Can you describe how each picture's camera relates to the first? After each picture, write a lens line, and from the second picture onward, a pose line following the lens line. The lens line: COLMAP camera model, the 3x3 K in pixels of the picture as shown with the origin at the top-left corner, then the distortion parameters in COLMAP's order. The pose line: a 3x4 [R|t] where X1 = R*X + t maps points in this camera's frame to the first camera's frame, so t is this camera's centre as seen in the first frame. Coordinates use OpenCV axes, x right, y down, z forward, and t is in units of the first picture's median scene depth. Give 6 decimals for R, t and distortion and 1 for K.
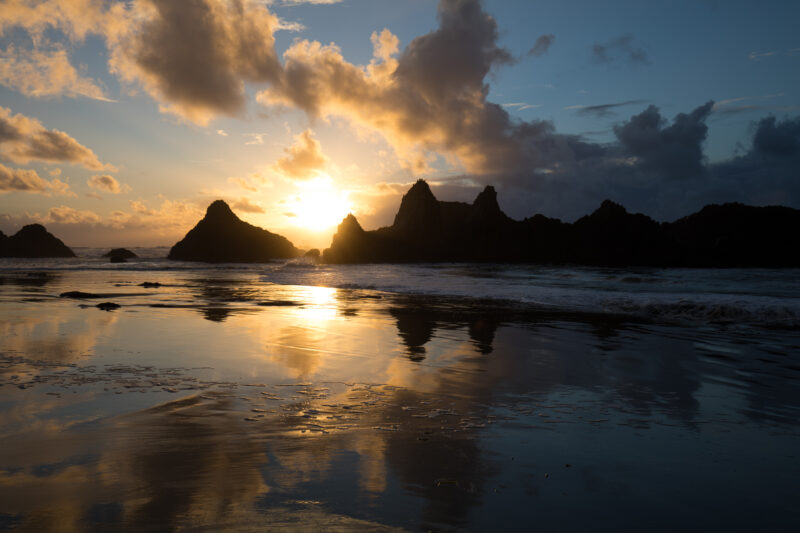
lens RADIAL K [[761.7, 0, 400.6], [0, 761.7, 264.9], [0, 0, 1]] dist [0.048914, 0.000000]
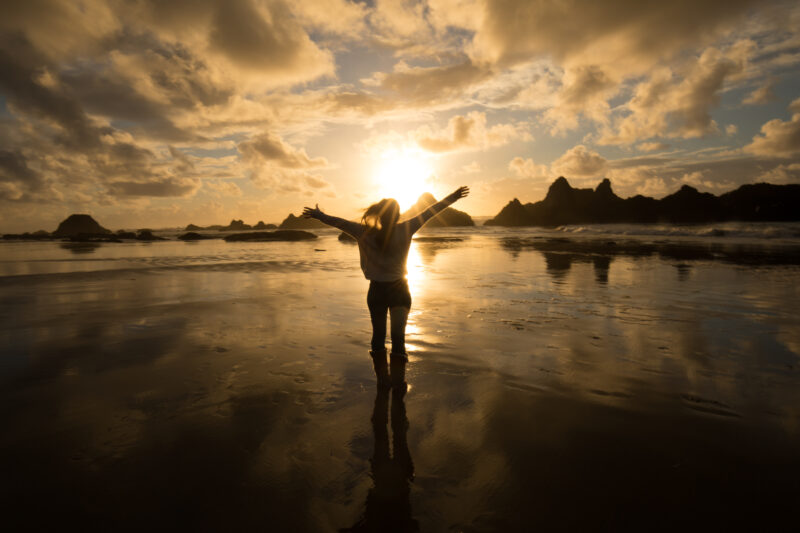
lens RADIAL K [[497.3, 0, 400.4], [0, 497.3, 274.6], [0, 0, 1]] dist [0.005382, 0.000424]
pose [[0.989241, -0.011659, -0.145827, -0.174644], [0.024595, 0.995885, 0.087224, 0.000104], [0.144210, -0.089872, 0.985457, -0.163093]]
